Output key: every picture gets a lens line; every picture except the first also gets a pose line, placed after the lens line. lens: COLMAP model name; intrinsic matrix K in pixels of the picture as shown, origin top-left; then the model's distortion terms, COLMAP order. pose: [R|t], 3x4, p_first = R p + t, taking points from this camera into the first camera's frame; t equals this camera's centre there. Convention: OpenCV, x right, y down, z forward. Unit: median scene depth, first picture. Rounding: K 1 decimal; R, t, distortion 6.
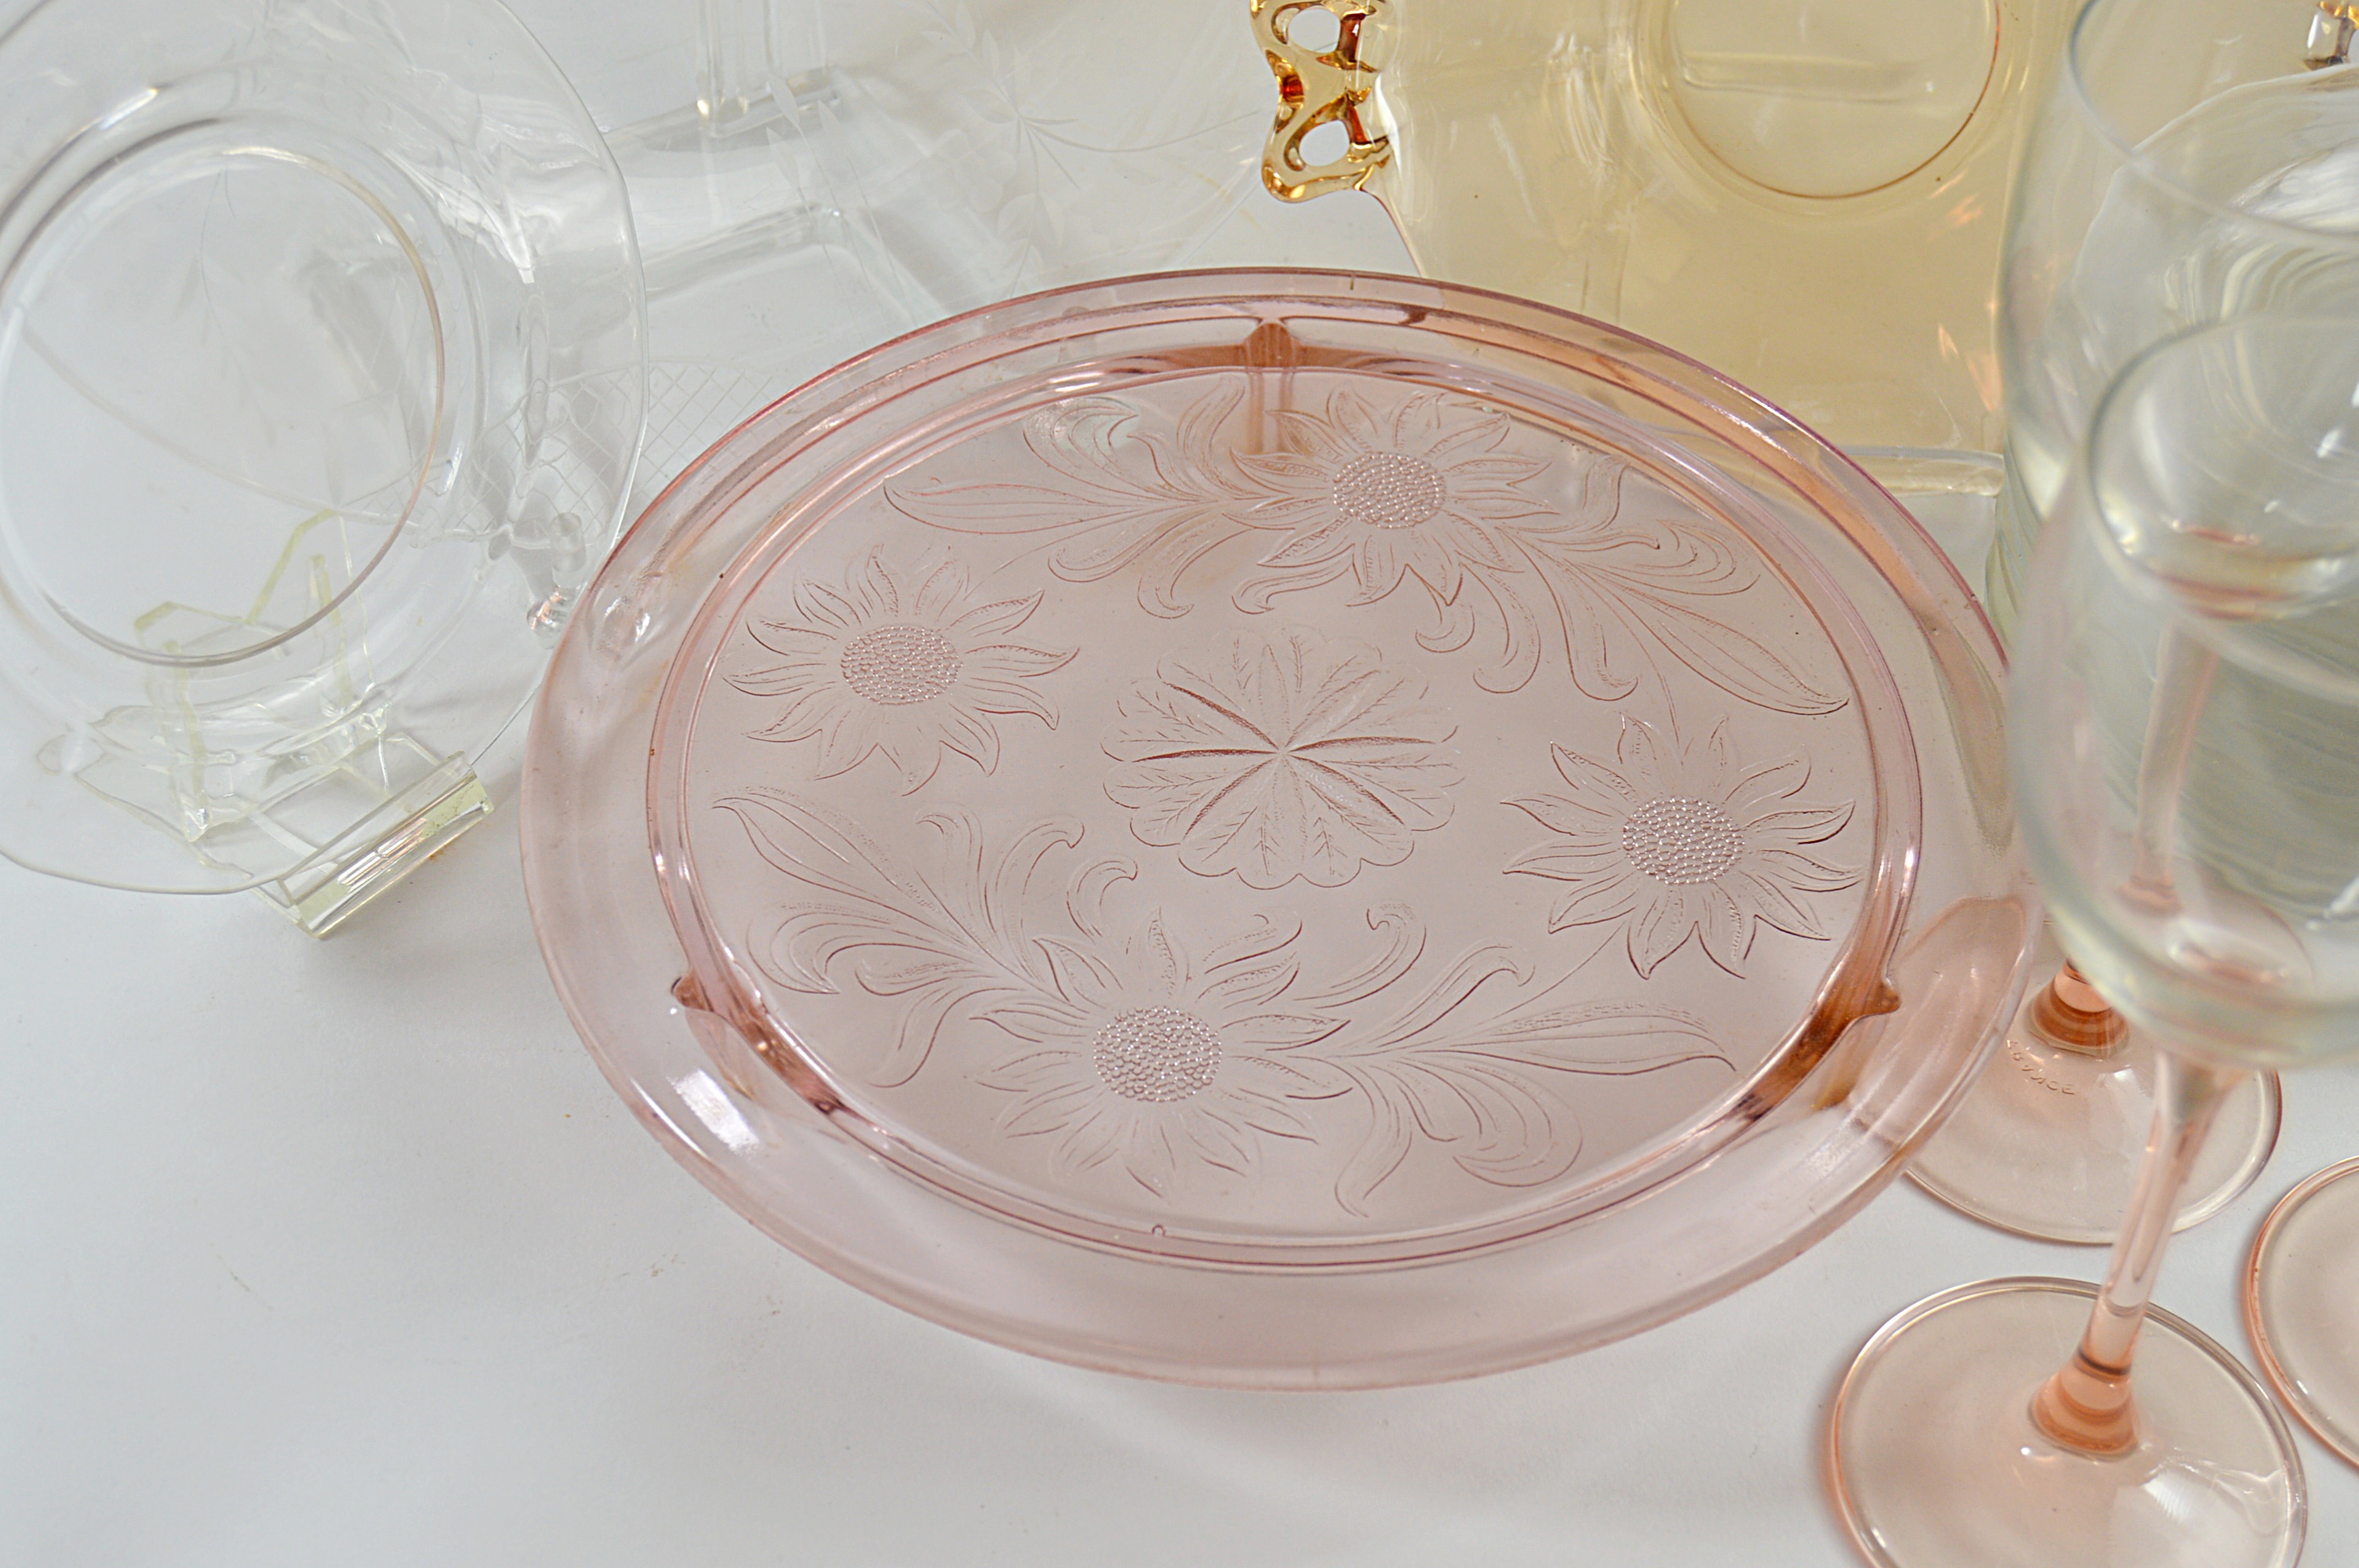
lens RADIAL K [[3373.5, 0, 1179.5], [0, 3373.5, 784.0], [0, 0, 1]] dist [-0.052912, -0.007314]
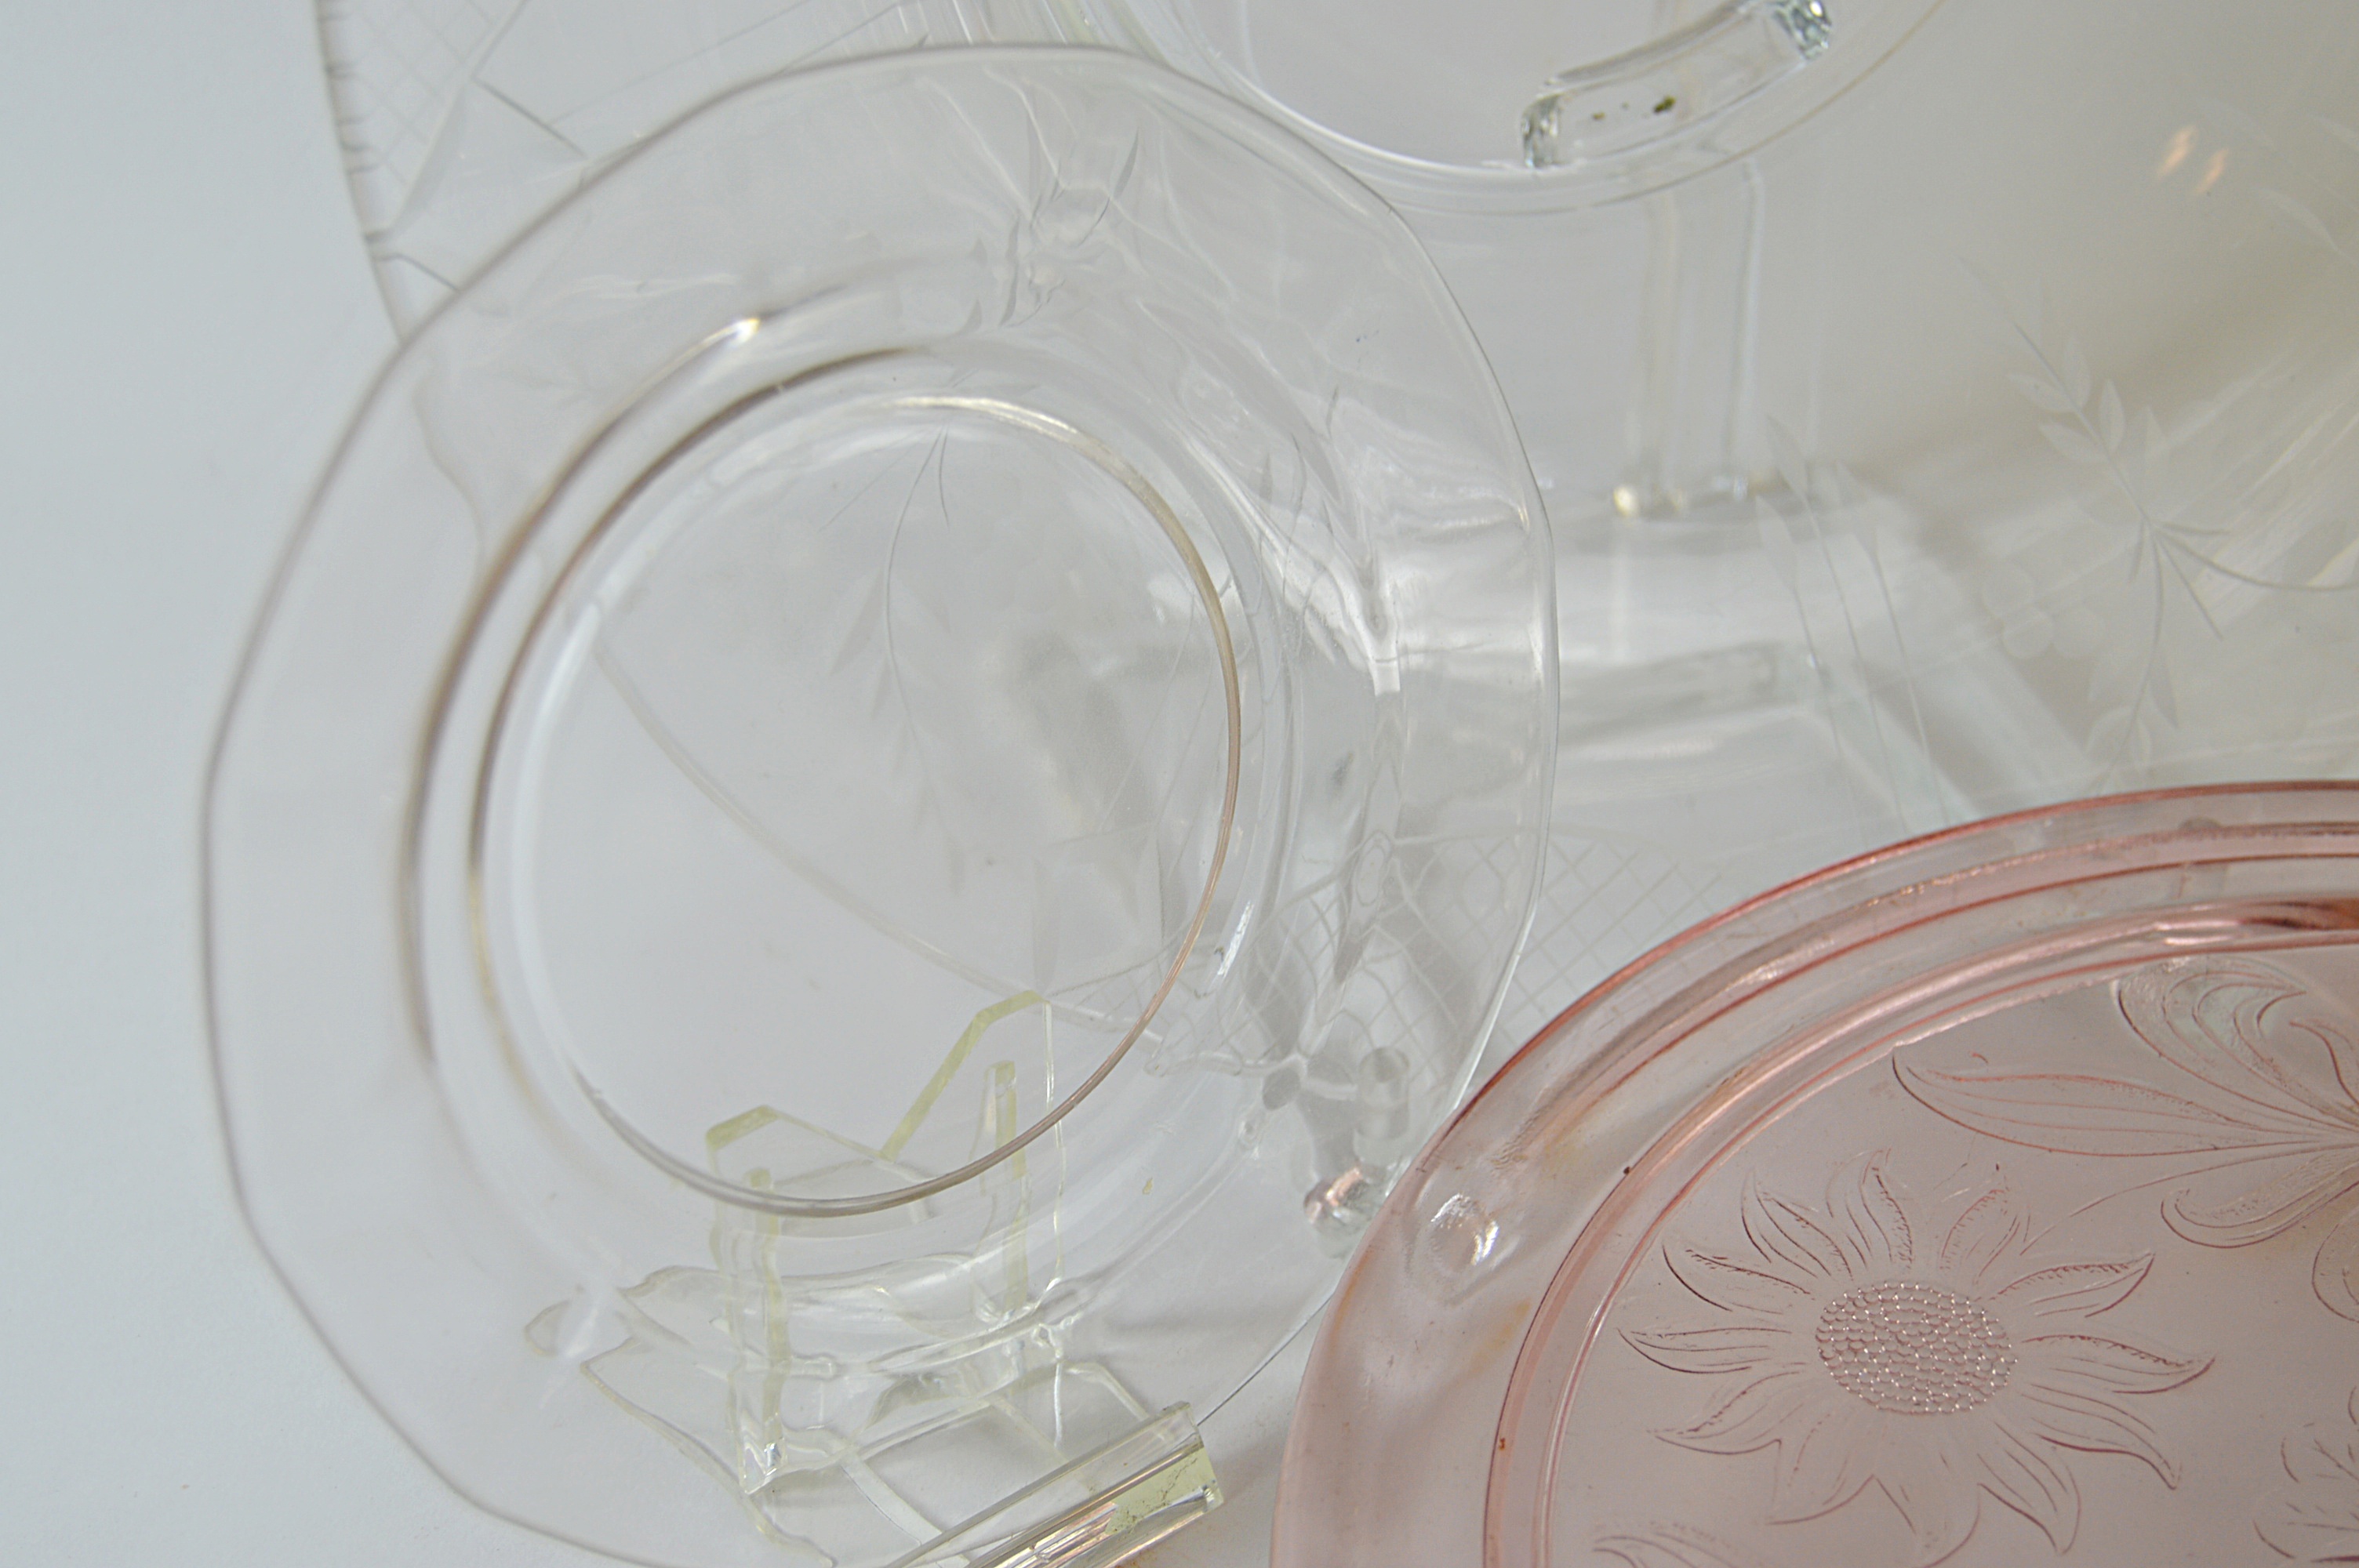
lens RADIAL K [[4031.2, 0, 1179.5], [0, 4031.2, 784.0], [0, 0, 1]] dist [-0.027554, 0.055652]
pose [[0.974274, 0.090980, -0.206186, -0.067853], [-0.124982, 0.979435, -0.158385, -0.003424], [0.187536, 0.180080, 0.965609, 0.246974]]
